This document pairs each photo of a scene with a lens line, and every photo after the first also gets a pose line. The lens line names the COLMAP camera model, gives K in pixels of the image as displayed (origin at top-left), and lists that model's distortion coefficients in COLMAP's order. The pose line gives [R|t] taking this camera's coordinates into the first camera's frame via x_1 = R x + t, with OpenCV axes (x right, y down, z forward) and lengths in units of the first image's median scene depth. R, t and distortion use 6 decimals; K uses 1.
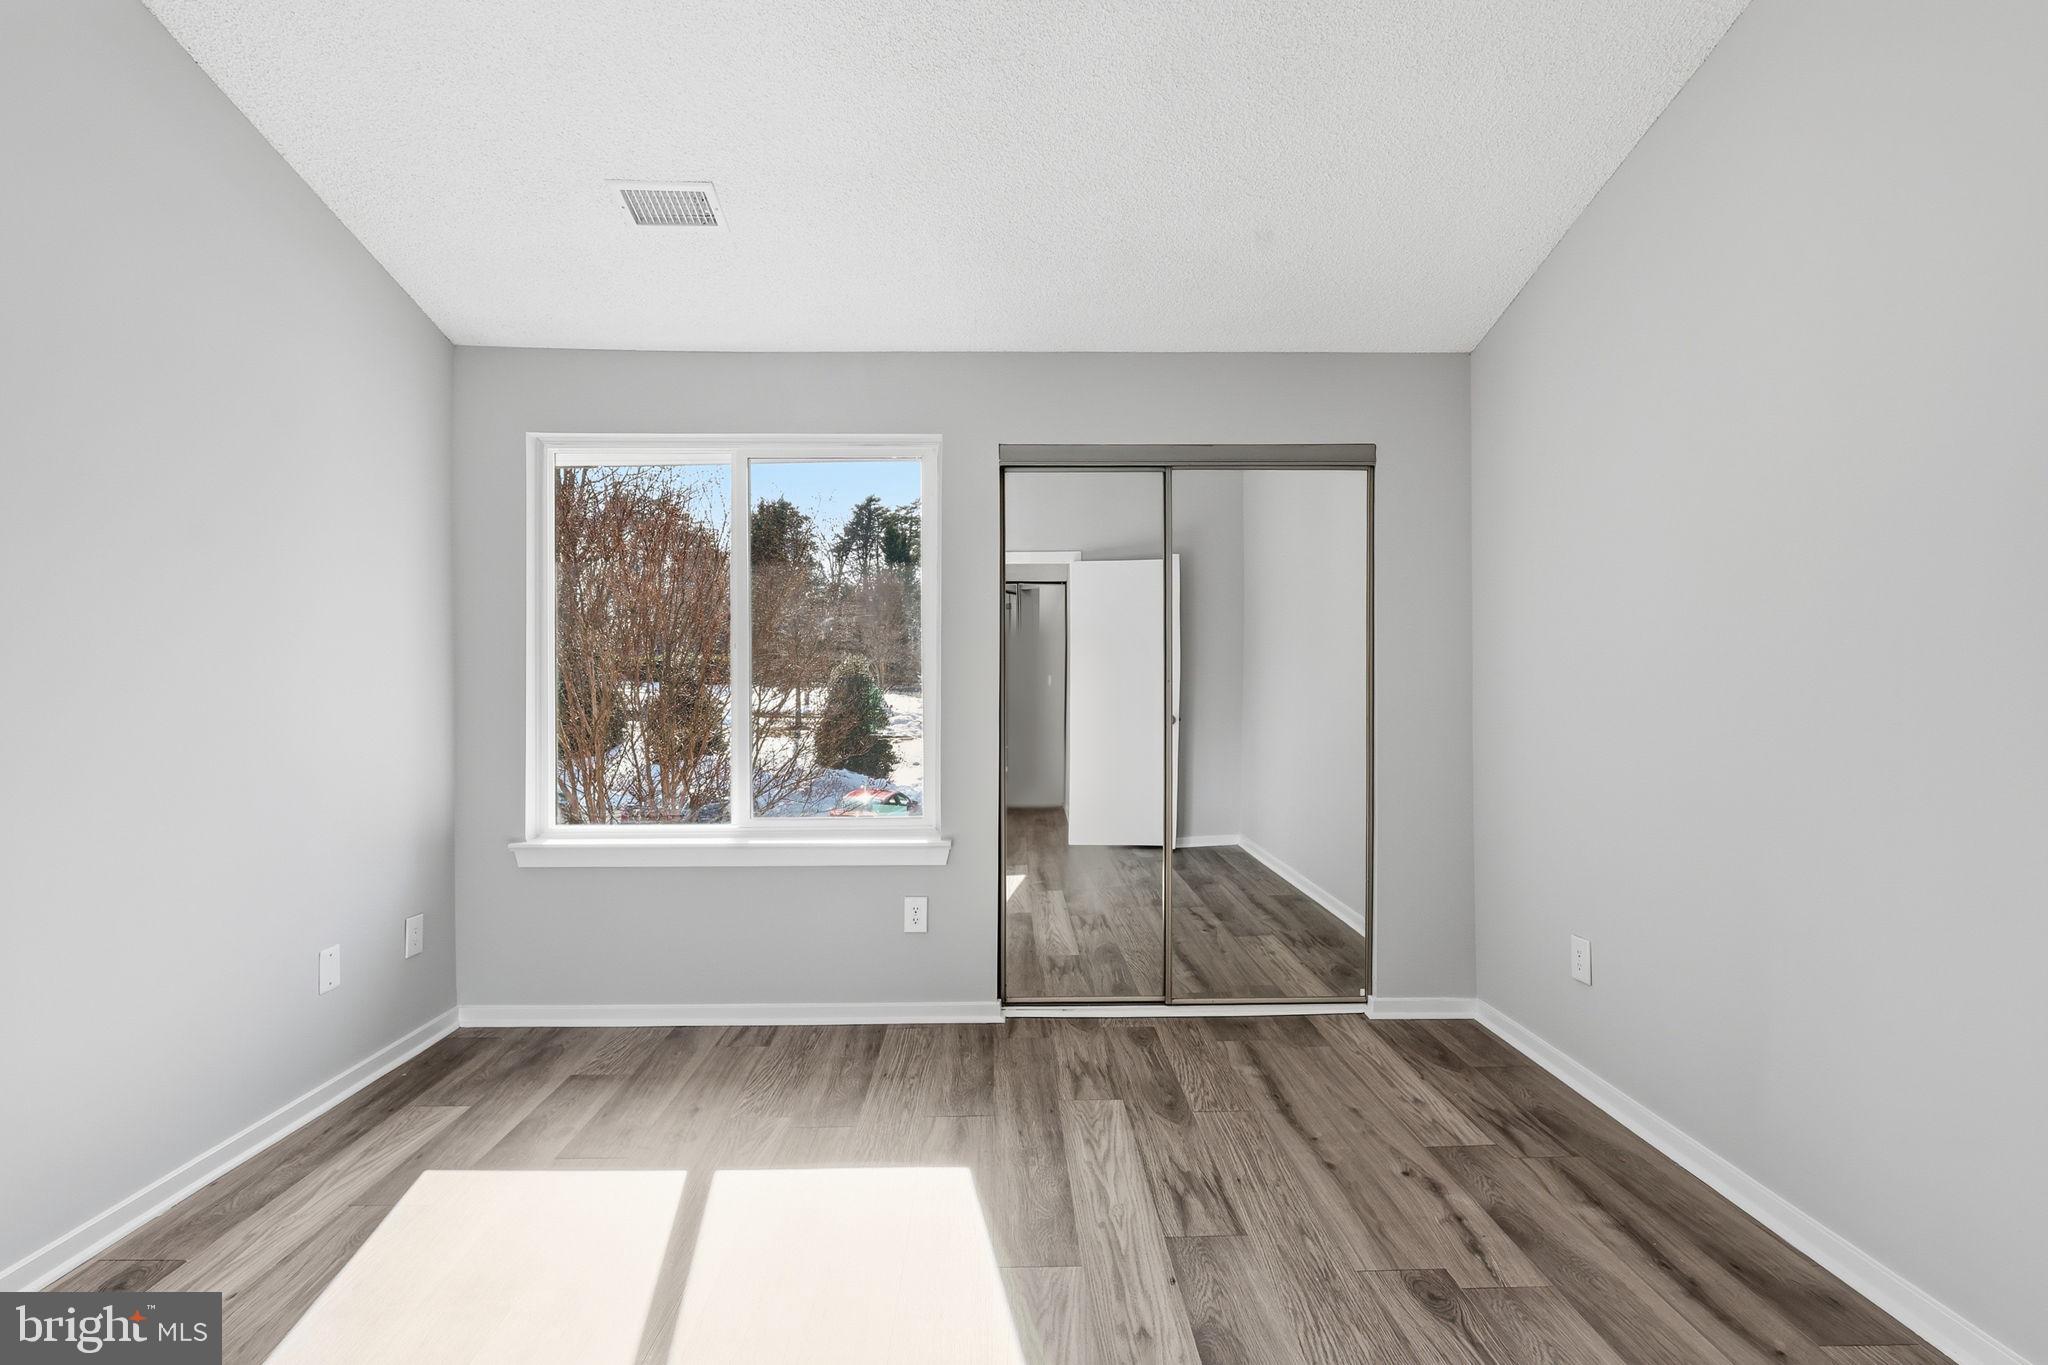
lens RADIAL K [[955.6, 0, 1029.3], [0, 955.6, 675.3], [0, 0, 1]] dist [0.000753, 0.001311]
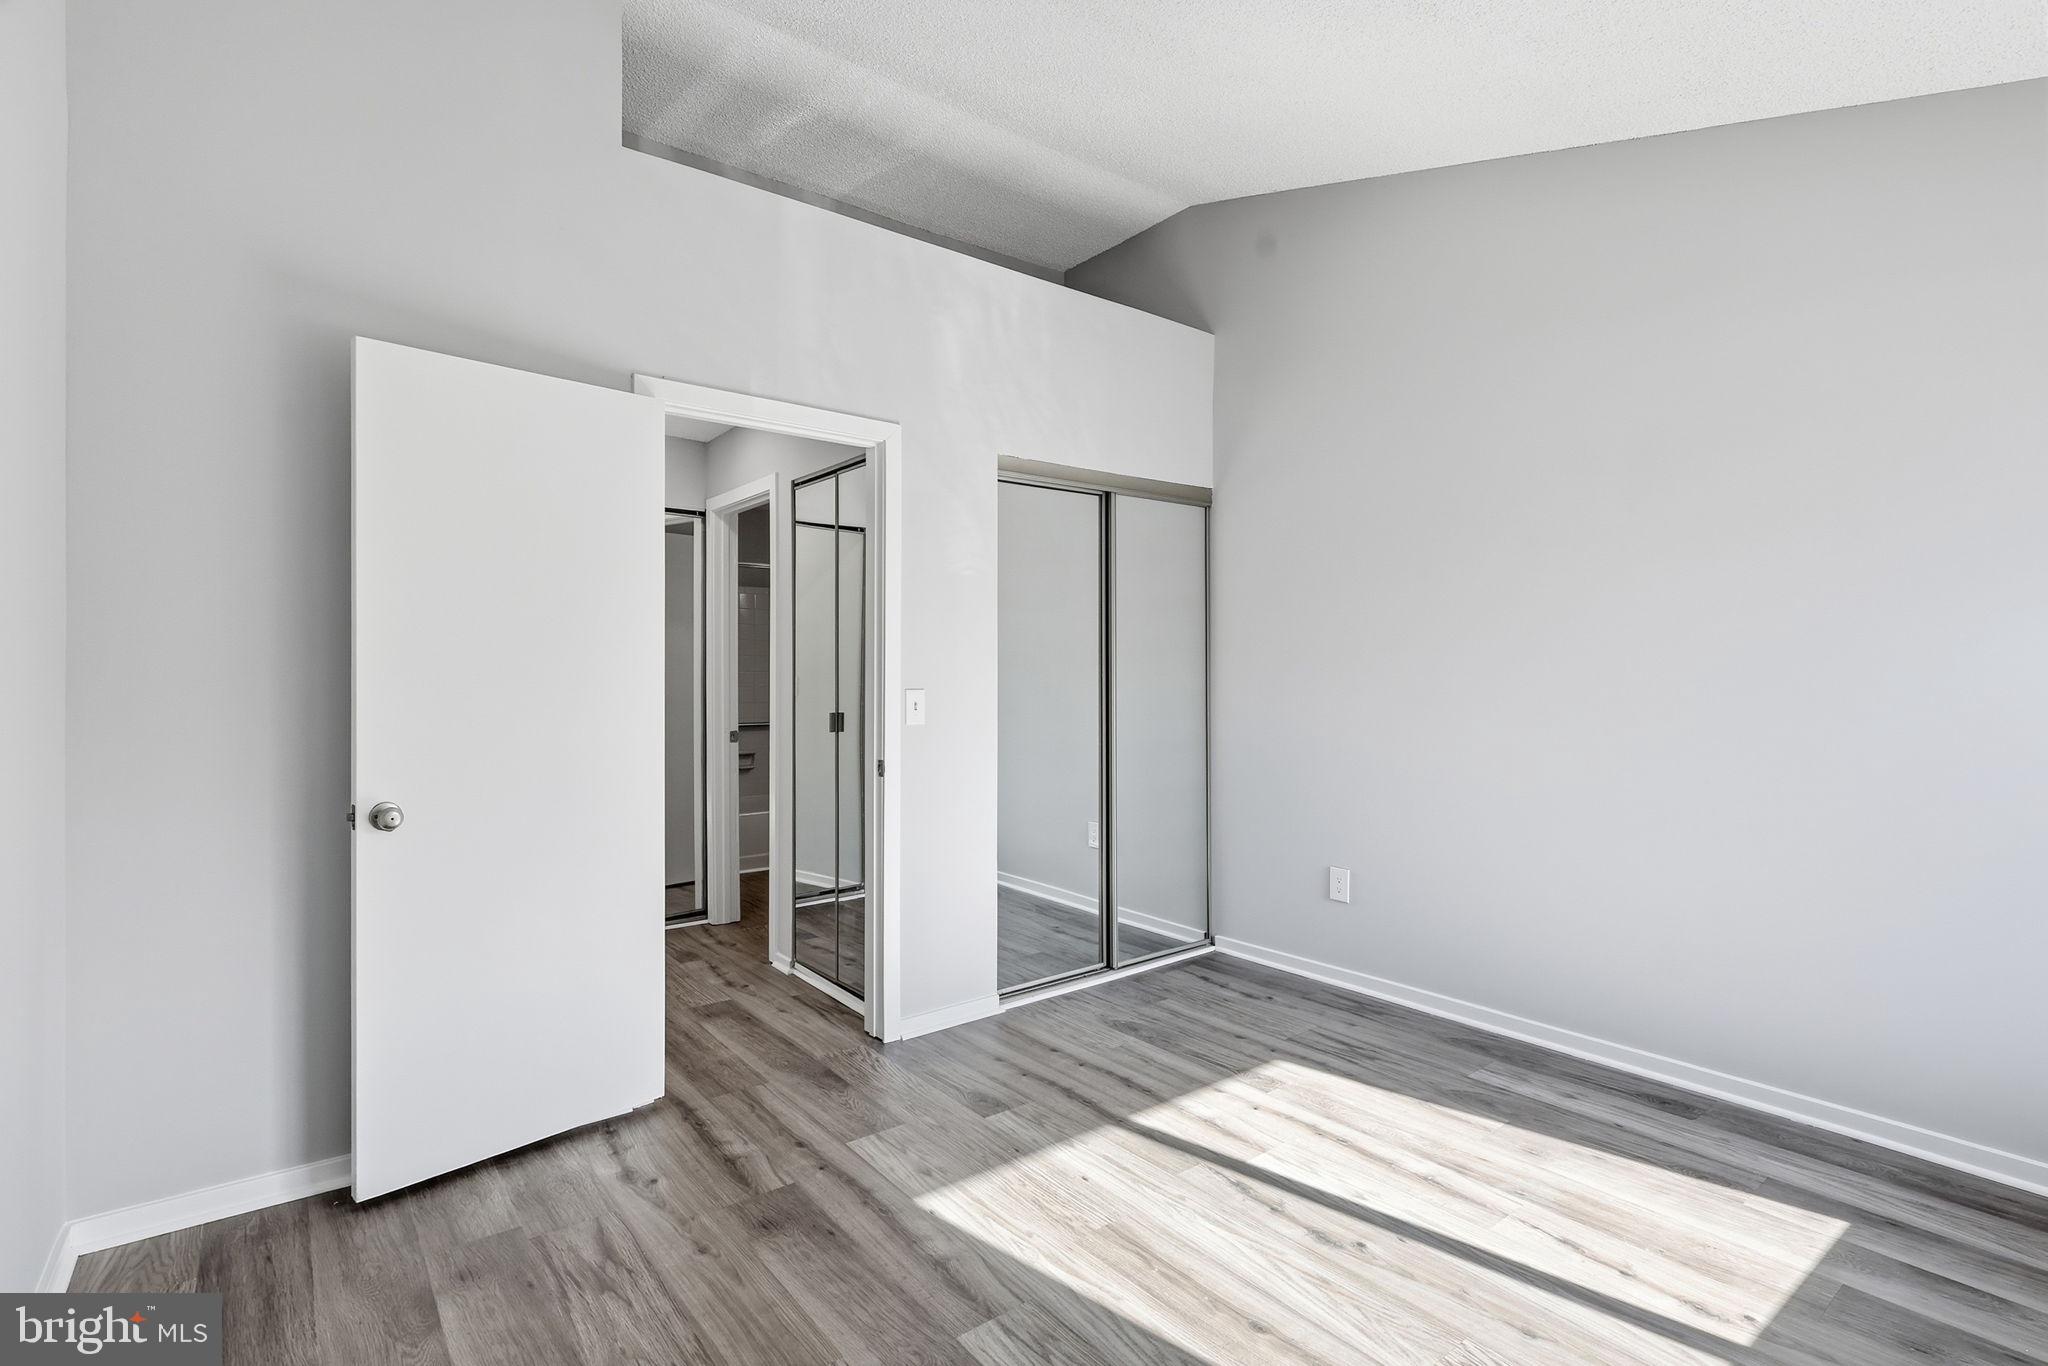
lens RADIAL K [[955.6, 0, 1026.4], [0, 955.6, 666.9], [0, 0, 1]] dist [0.000753, 0.001311]
pose [[-0.802934, 0.011957, -0.595948, 0.388145], [0.020736, 0.999754, -0.007880, 0.008518], [0.595707, -0.018684, -0.802984, 1.058477]]
